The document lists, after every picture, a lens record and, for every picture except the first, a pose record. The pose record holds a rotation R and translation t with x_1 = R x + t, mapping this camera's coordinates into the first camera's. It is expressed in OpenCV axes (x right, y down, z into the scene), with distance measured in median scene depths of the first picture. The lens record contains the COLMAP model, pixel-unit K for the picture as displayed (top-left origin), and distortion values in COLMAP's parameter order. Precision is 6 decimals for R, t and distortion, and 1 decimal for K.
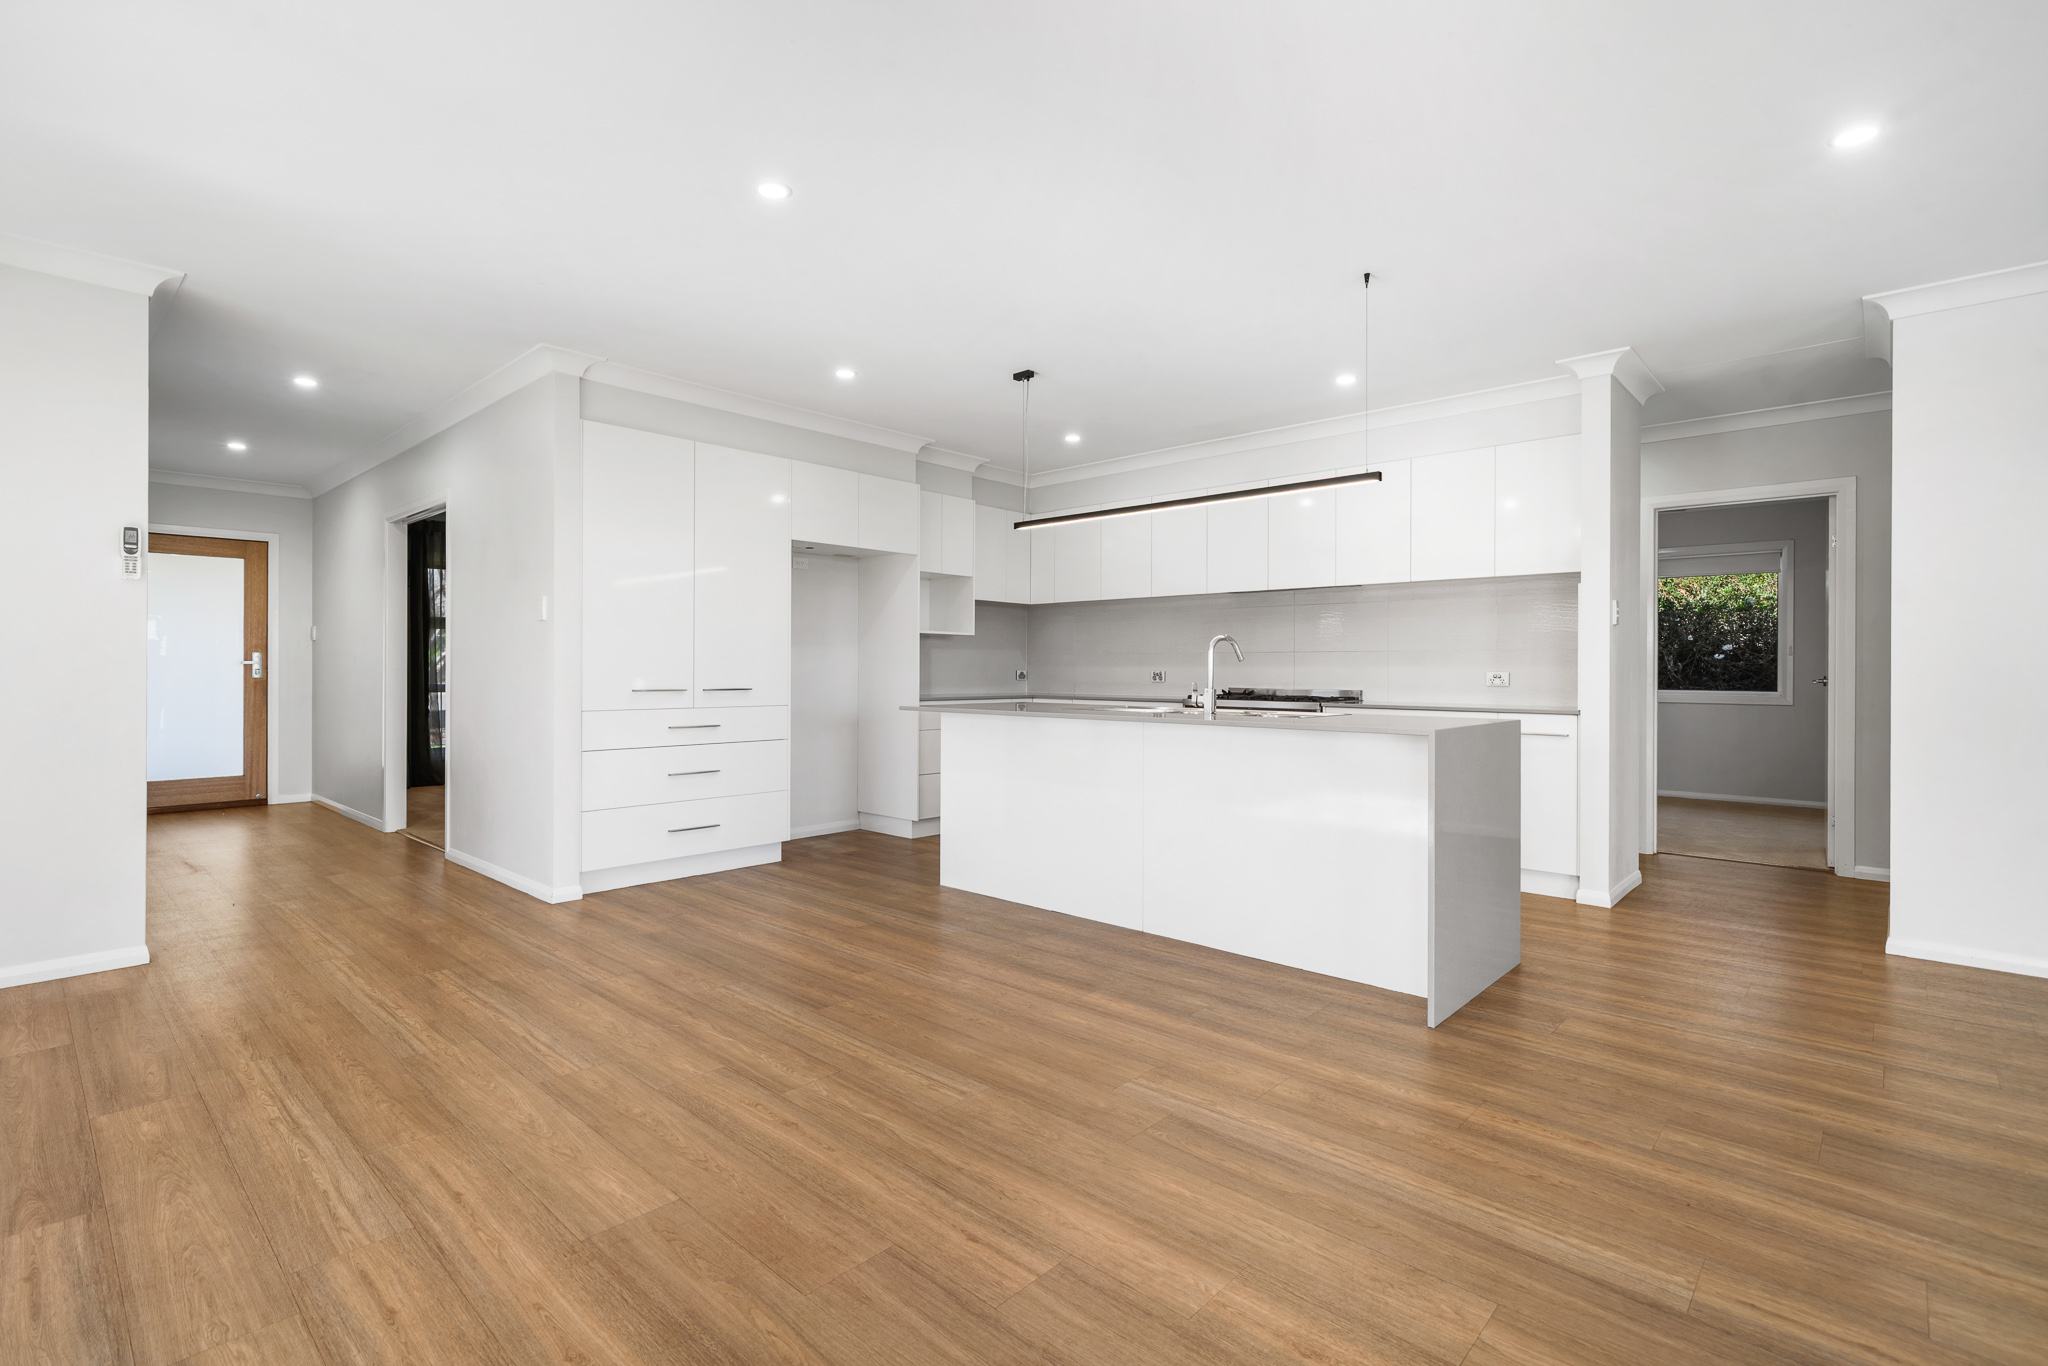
lens RADIAL K [[946.7, 0, 1024.0], [0, 946.7, 683.0], [0, 0, 1]] dist [0.000476, 0.000032]
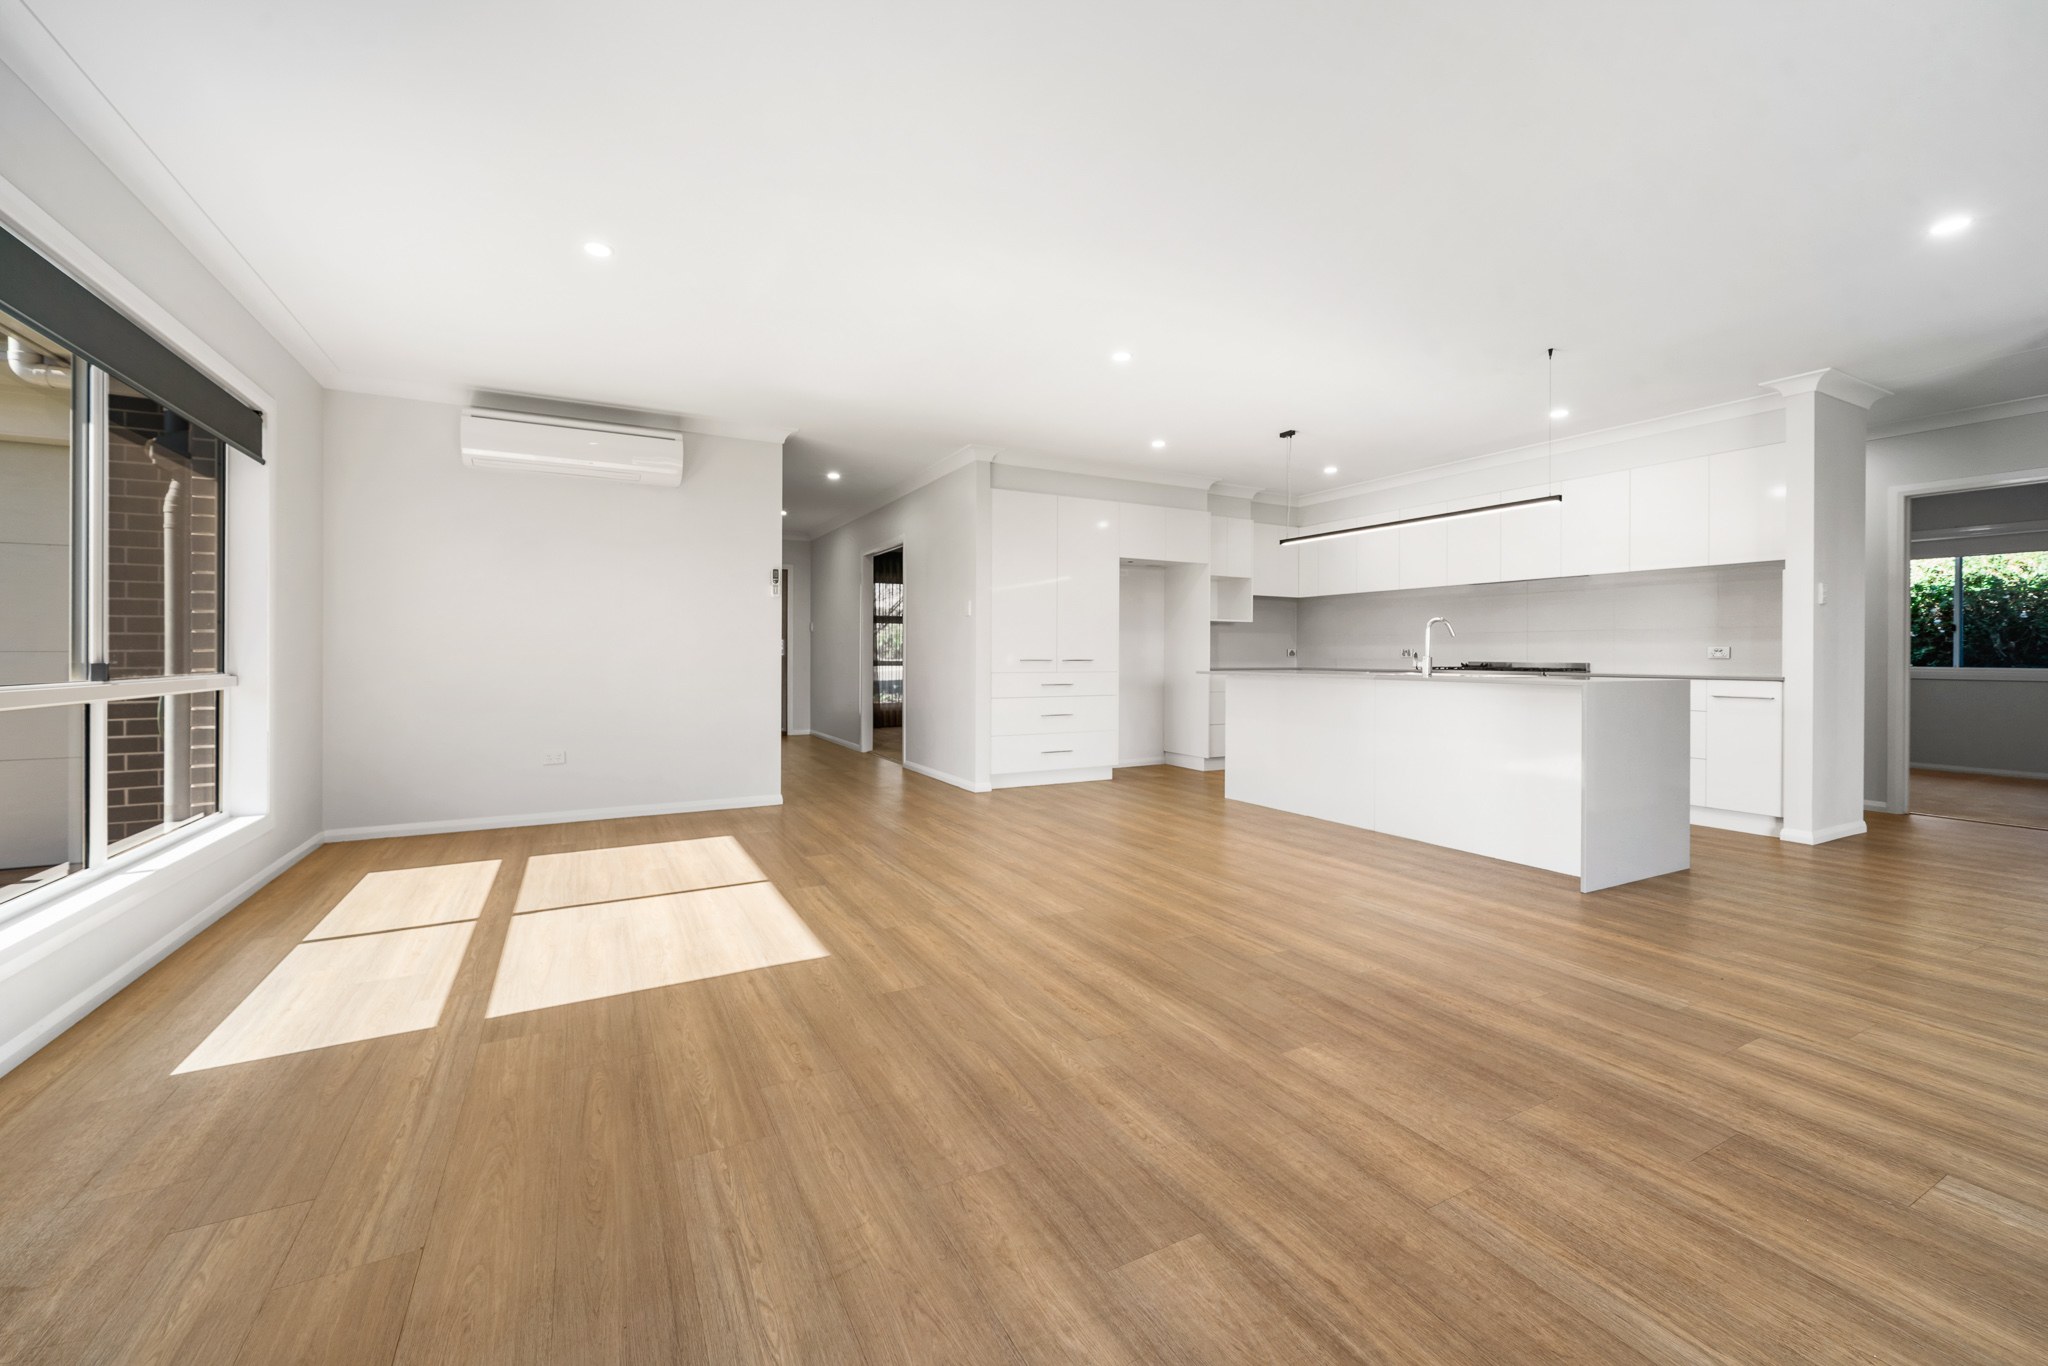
lens RADIAL K [[814.8, 0, 1003.1], [0, 814.8, 653.8], [0, 0, 1]] dist [-0.000510, -0.000061]
pose [[0.936959, -0.000138, -0.349439, 0.029244], [-0.005631, 0.999864, -0.015495, 0.020948], [0.349393, 0.016486, 0.936831, -0.291005]]
